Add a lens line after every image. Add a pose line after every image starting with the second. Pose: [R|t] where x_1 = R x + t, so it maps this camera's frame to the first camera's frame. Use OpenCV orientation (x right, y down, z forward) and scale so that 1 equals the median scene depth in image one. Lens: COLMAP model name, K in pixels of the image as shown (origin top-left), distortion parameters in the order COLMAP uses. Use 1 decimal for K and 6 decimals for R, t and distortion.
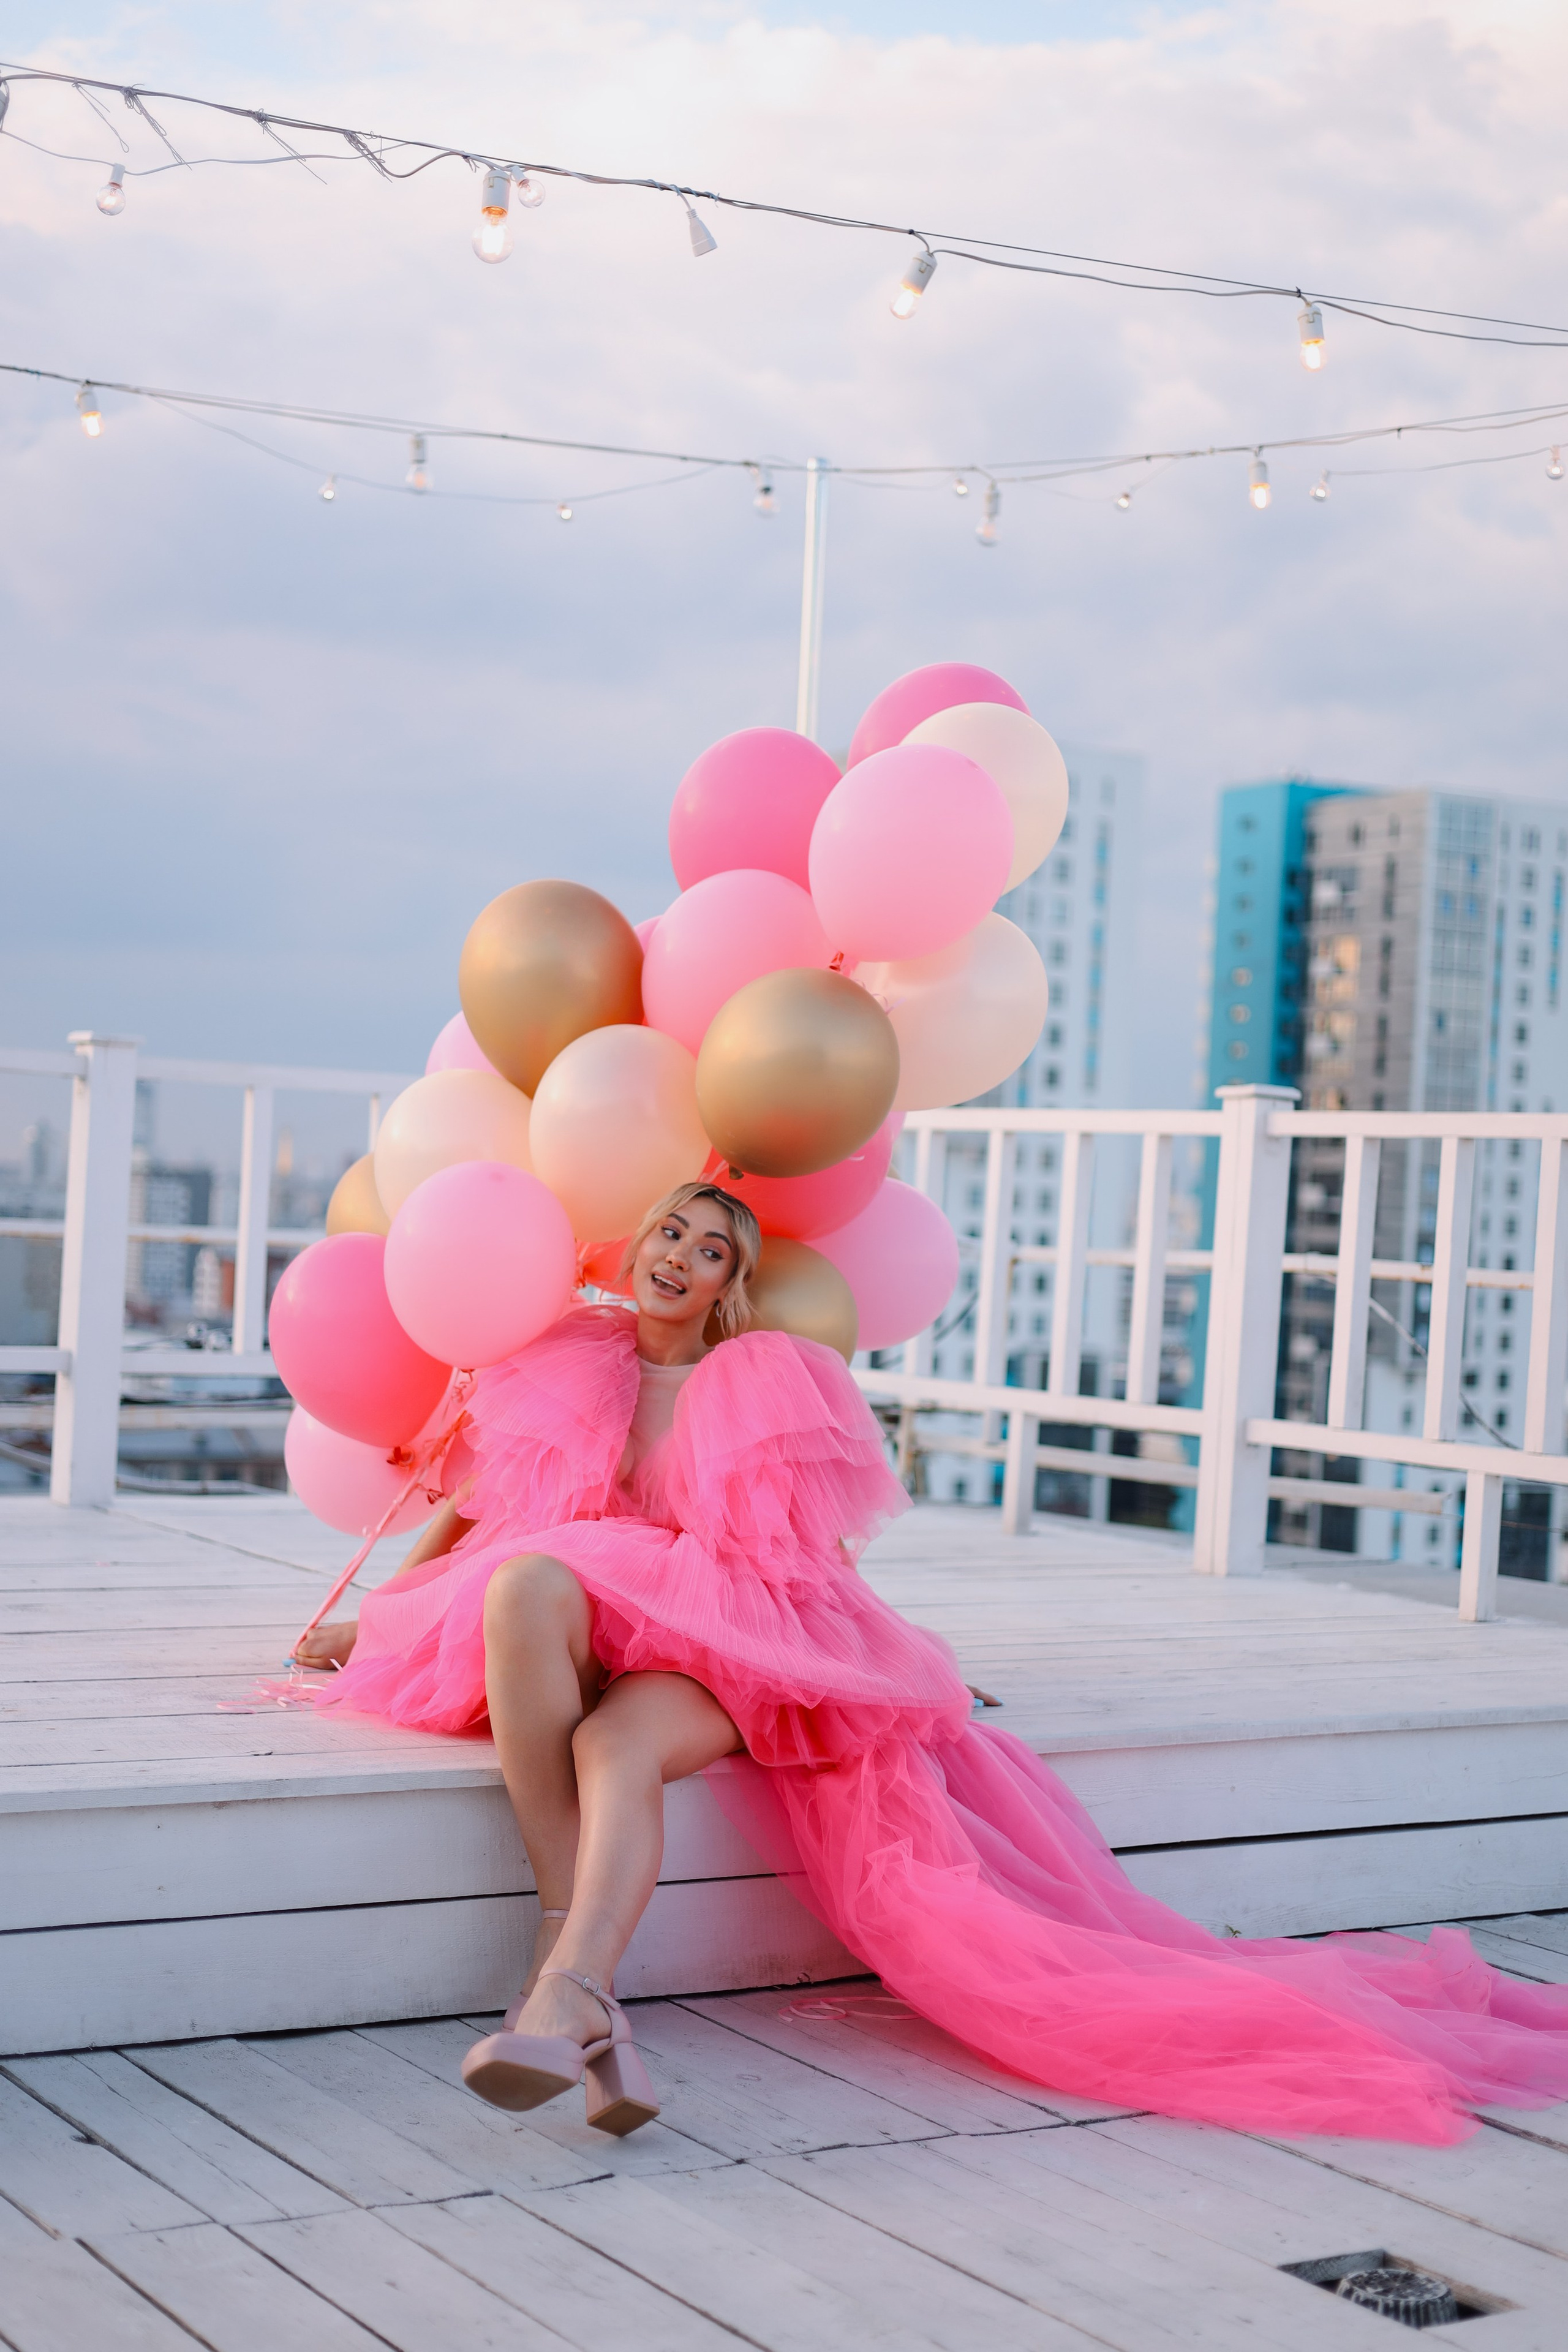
lens RADIAL K [[3427.2, 0, 784.0], [0, 3427.2, 1176.0], [0, 0, 1]] dist [0.081774, -0.396020]
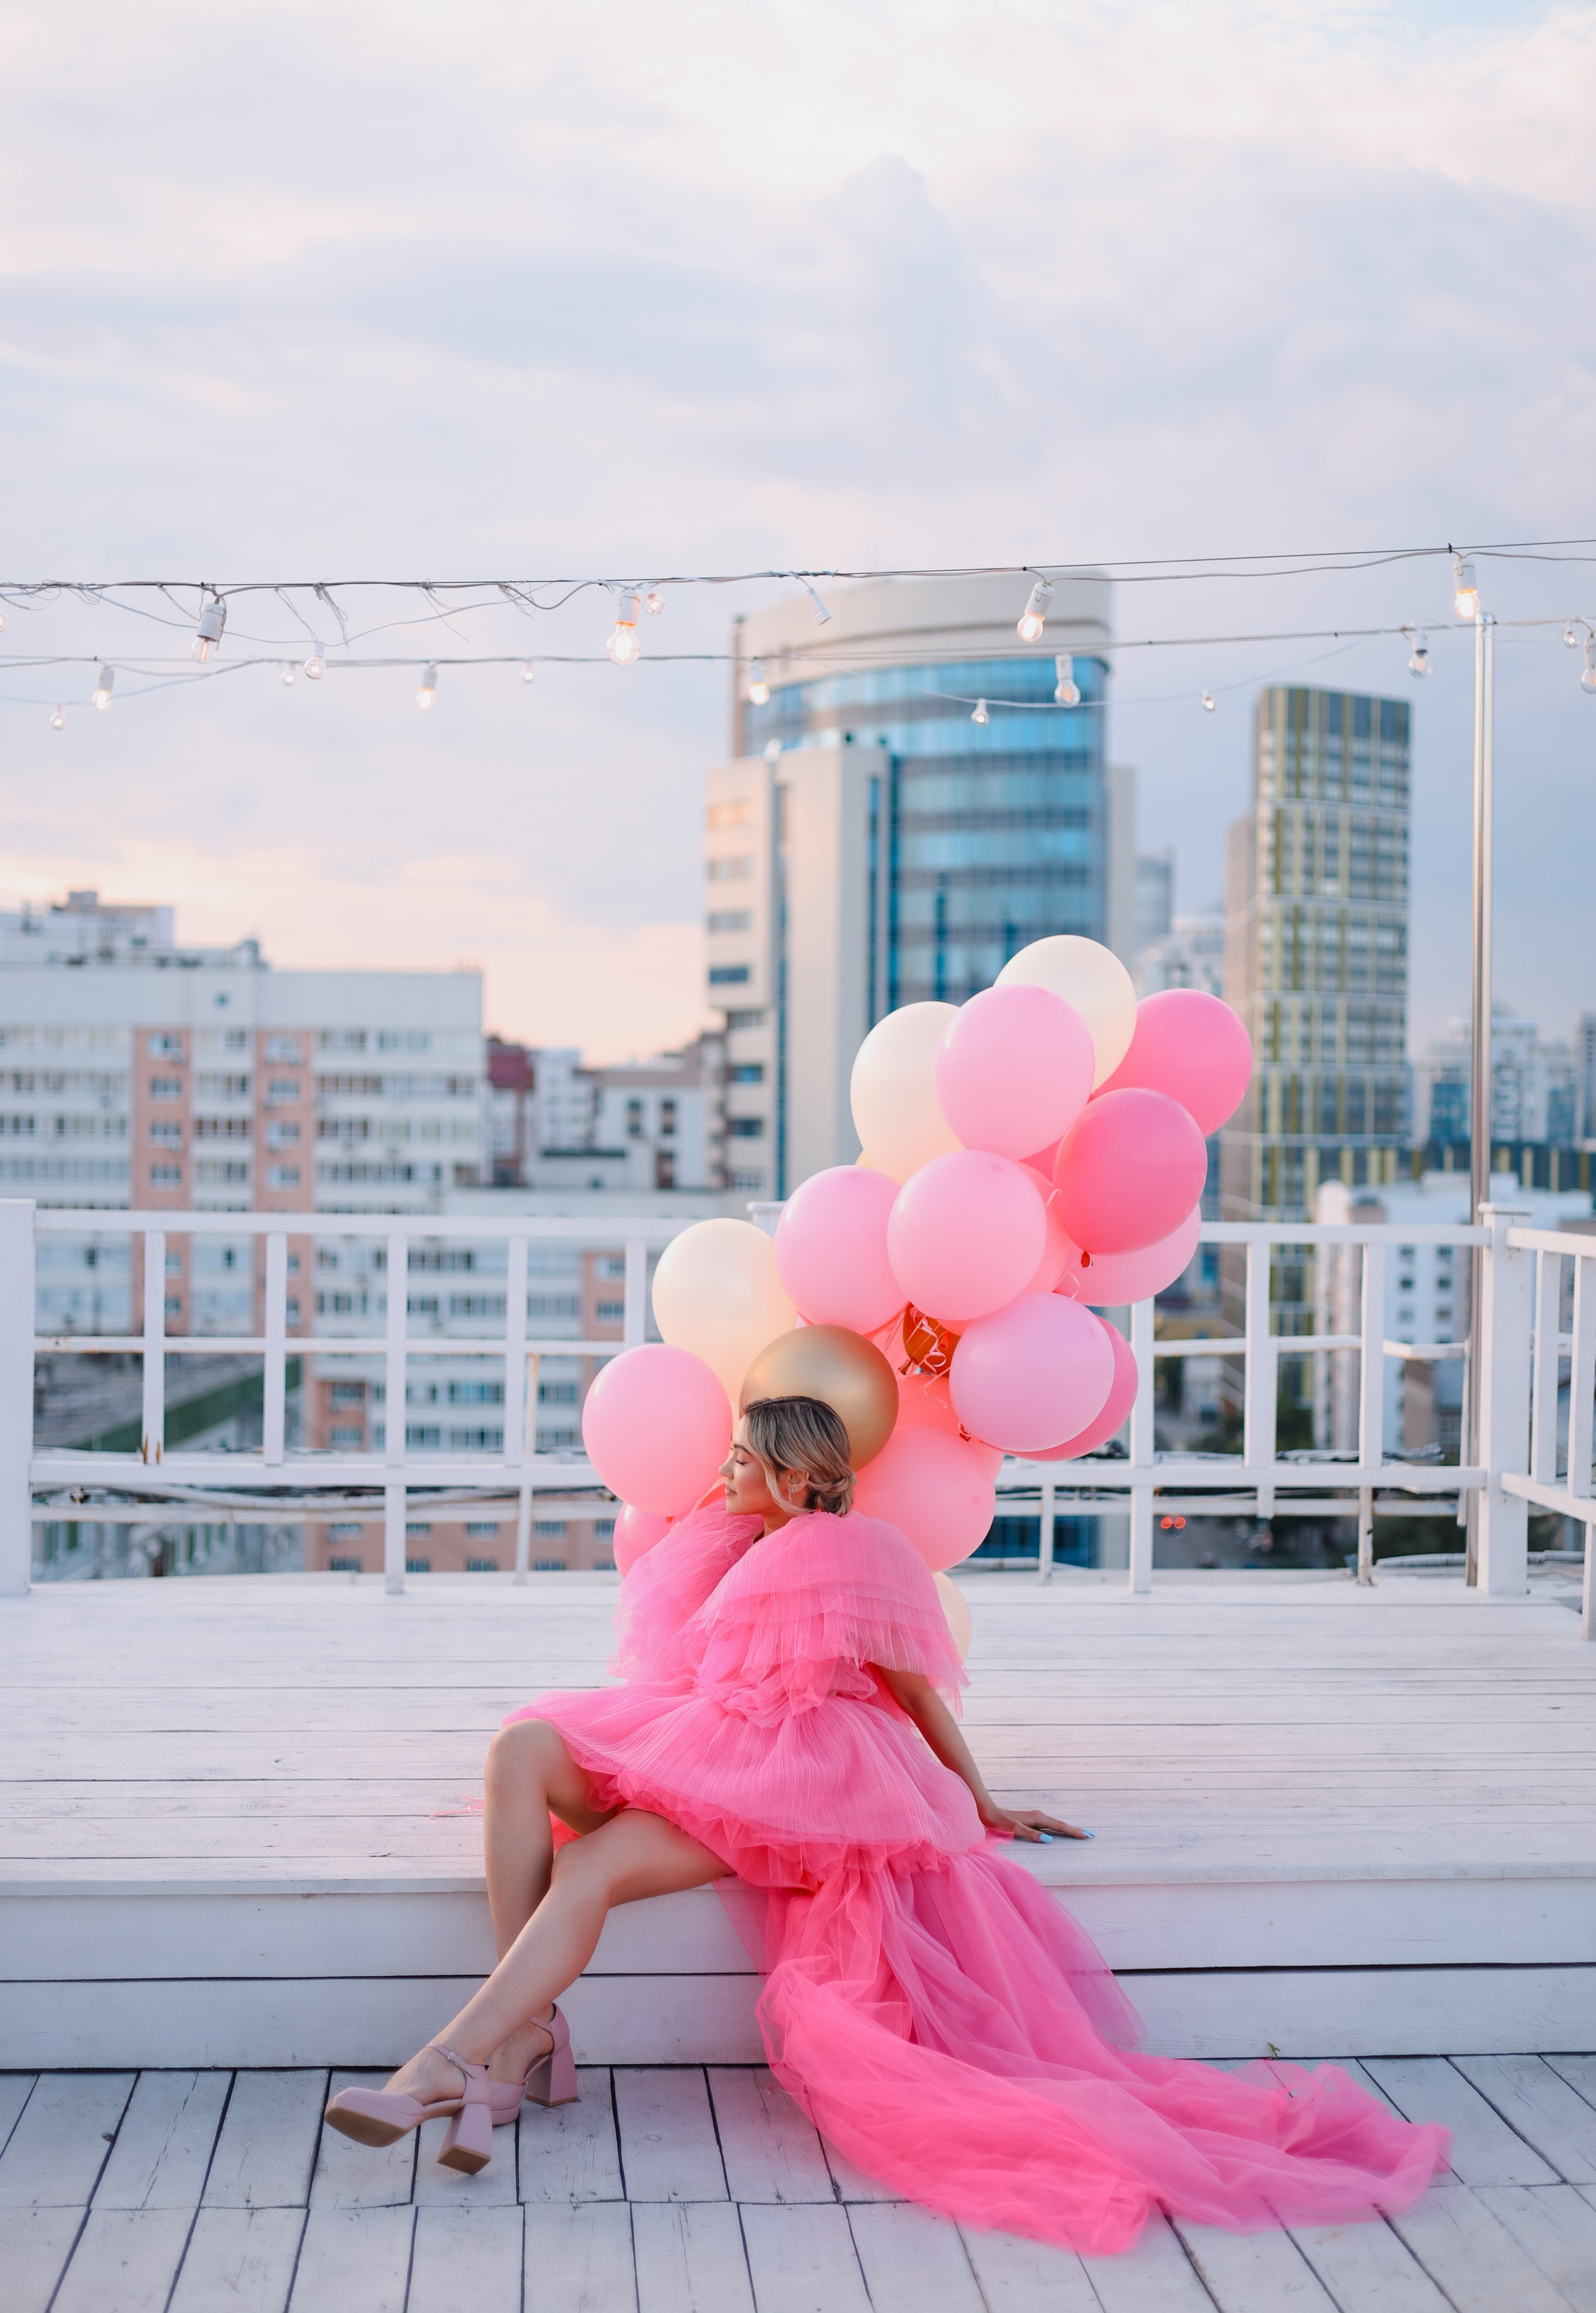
lens RADIAL K [[3439.5, 0, 798.0], [0, 3439.5, 1156.5], [0, 0, 1]] dist [0.017989, -0.066251]
pose [[0.877596, -0.034301, -0.478172, 0.659599], [0.039666, 0.999212, 0.001122, -0.100152], [0.477757, -0.019952, 0.878265, -0.085718]]
